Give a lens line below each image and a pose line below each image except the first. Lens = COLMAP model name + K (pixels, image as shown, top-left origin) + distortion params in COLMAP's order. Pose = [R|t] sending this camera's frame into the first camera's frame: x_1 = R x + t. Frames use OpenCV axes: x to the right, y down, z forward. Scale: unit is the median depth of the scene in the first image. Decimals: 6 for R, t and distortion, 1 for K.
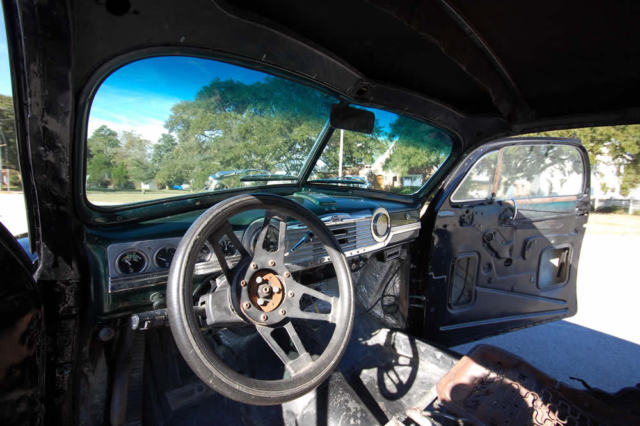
lens RADIAL K [[265.1, 0, 320.0], [0, 265.1, 213.0], [0, 0, 1]] dist [0.000268, 0.000013]
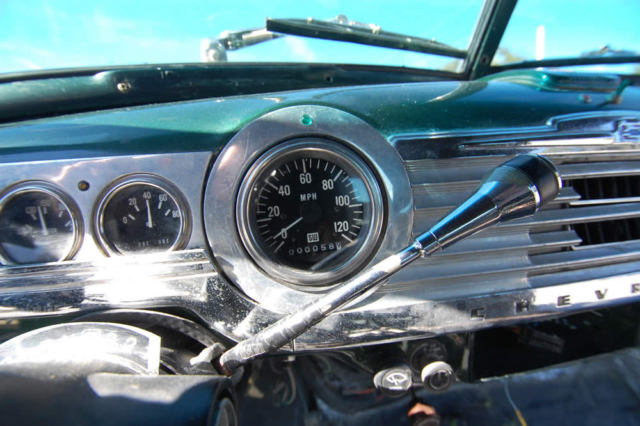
lens RADIAL K [[265.1, 0, 320.0], [0, 265.1, 213.0], [0, 0, 1]] dist [0.000268, 0.000013]
pose [[0.817765, 0.002191, -0.575548, -0.048733], [0.011671, 0.999724, 0.020389, 0.104323], [0.575434, -0.023390, 0.817514, 0.744497]]
